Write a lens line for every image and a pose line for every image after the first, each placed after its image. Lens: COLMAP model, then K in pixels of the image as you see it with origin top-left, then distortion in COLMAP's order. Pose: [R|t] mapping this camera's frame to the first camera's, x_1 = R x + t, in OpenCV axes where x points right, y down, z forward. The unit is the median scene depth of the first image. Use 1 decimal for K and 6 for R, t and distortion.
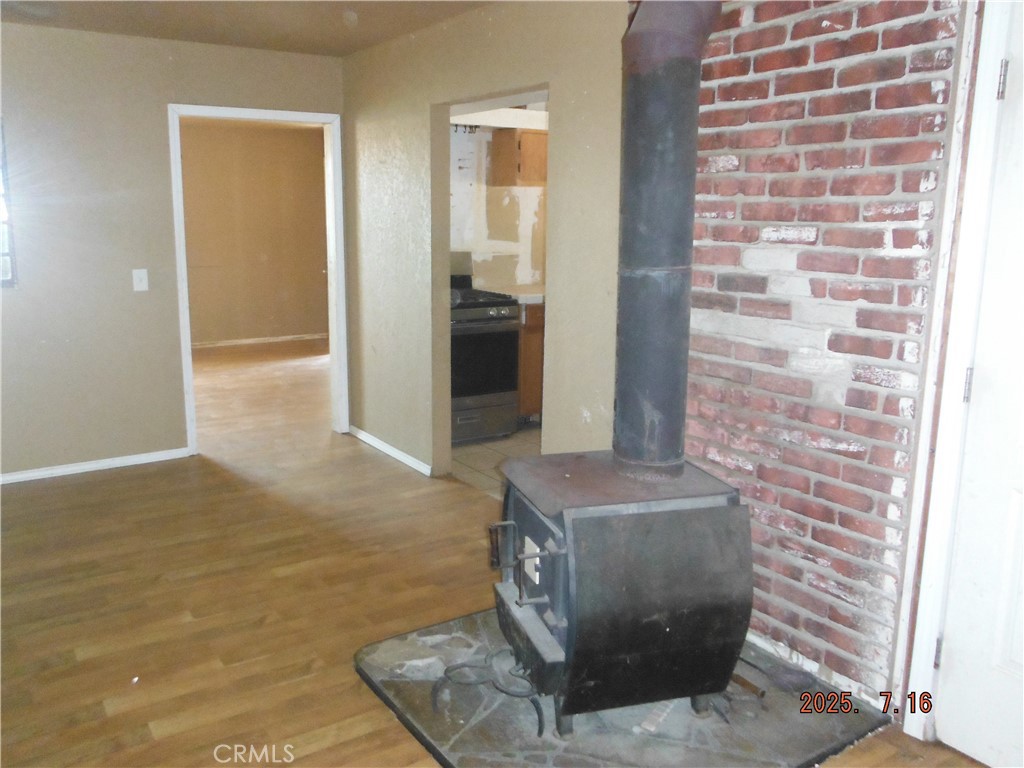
lens RADIAL K [[844.7, 0, 503.8], [0, 844.7, 384.9], [0, 0, 1]] dist [-0.031746, 0.048281]
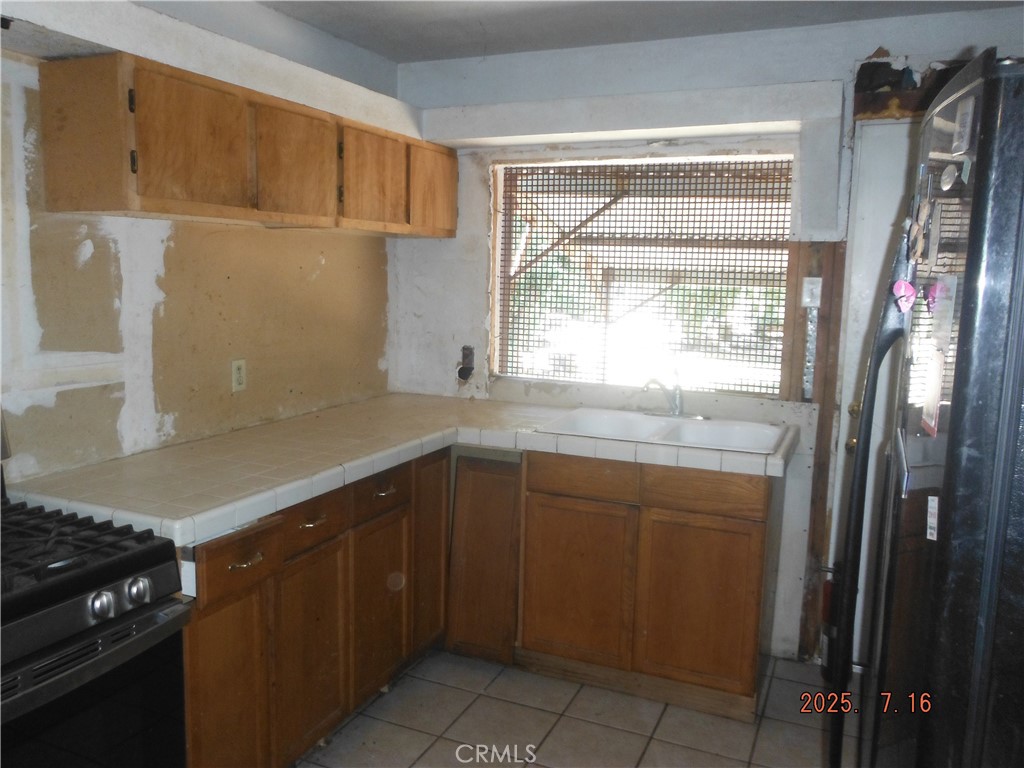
lens RADIAL K [[844.7, 0, 481.4], [0, 844.7, 382.0], [0, 0, 1]] dist [-0.031746, 0.048281]
pose [[0.860841, -0.057721, 0.505590, -0.080854], [0.091579, 0.994897, -0.042343, -0.253245], [-0.500566, 0.082752, 0.861734, 1.178884]]
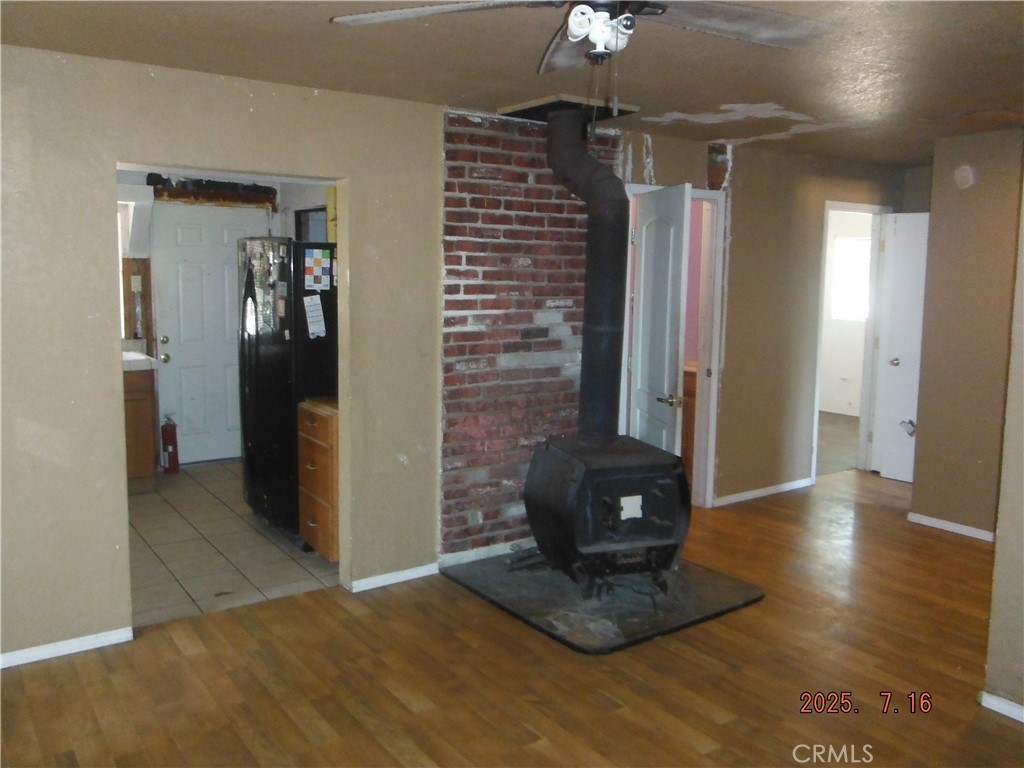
lens RADIAL K [[844.7, 0, 475.7], [0, 844.7, 378.3], [0, 0, 1]] dist [-0.031746, 0.048281]
pose [[-0.010804, -0.137478, 0.990446, -1.321645], [0.187310, 0.972692, 0.137057, -0.270772], [-0.982241, 0.187001, 0.015242, 1.048371]]
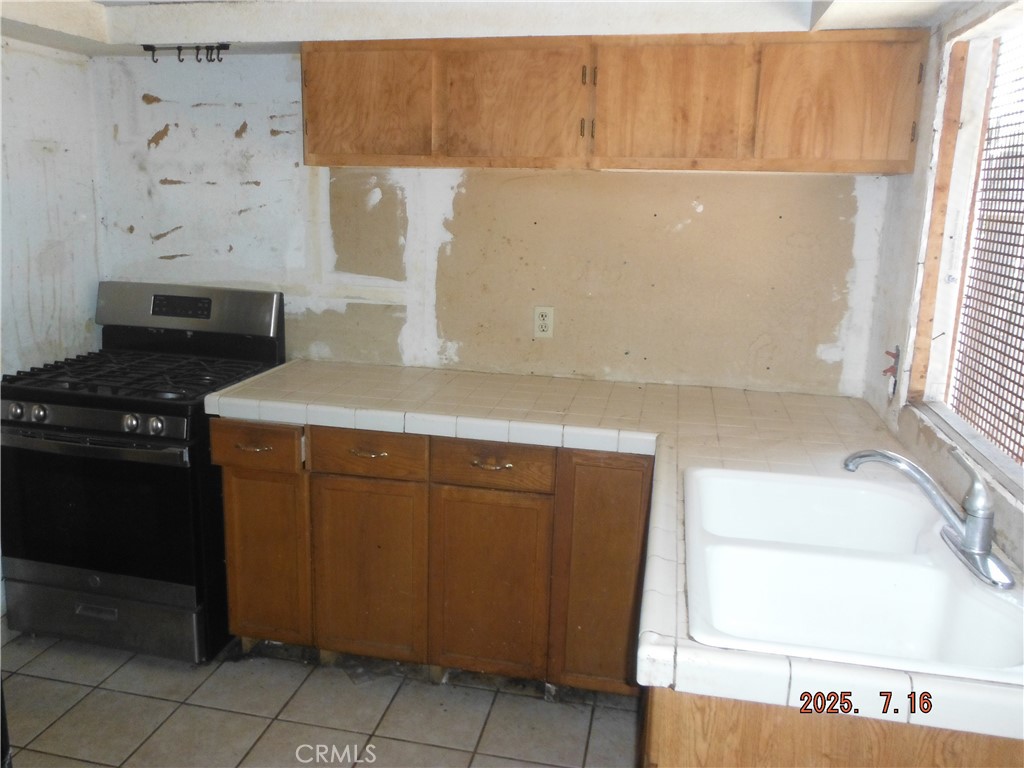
lens RADIAL K [[844.7, 0, 480.7], [0, 844.7, 371.3], [0, 0, 1]] dist [-0.031746, 0.048281]
pose [[0.675326, 0.163828, -0.719094, 0.851524], [-0.166452, 0.983716, 0.067795, -0.327726], [0.718491, 0.073911, 0.691598, 1.444613]]
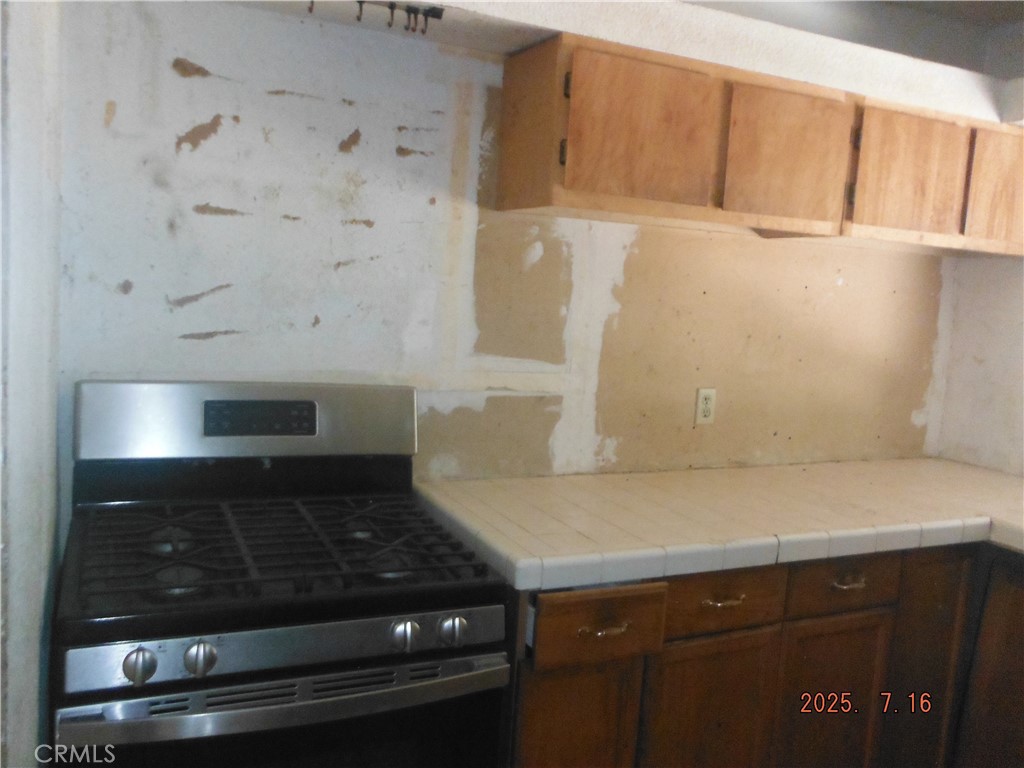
lens RADIAL K [[844.7, 0, 490.6], [0, 844.7, 370.3], [0, 0, 1]] dist [-0.031746, 0.048281]
pose [[0.985311, 0.071599, -0.155034, 0.091441], [-0.087625, 0.991209, -0.099134, -0.261592], [0.146573, 0.111262, 0.982923, 1.300576]]
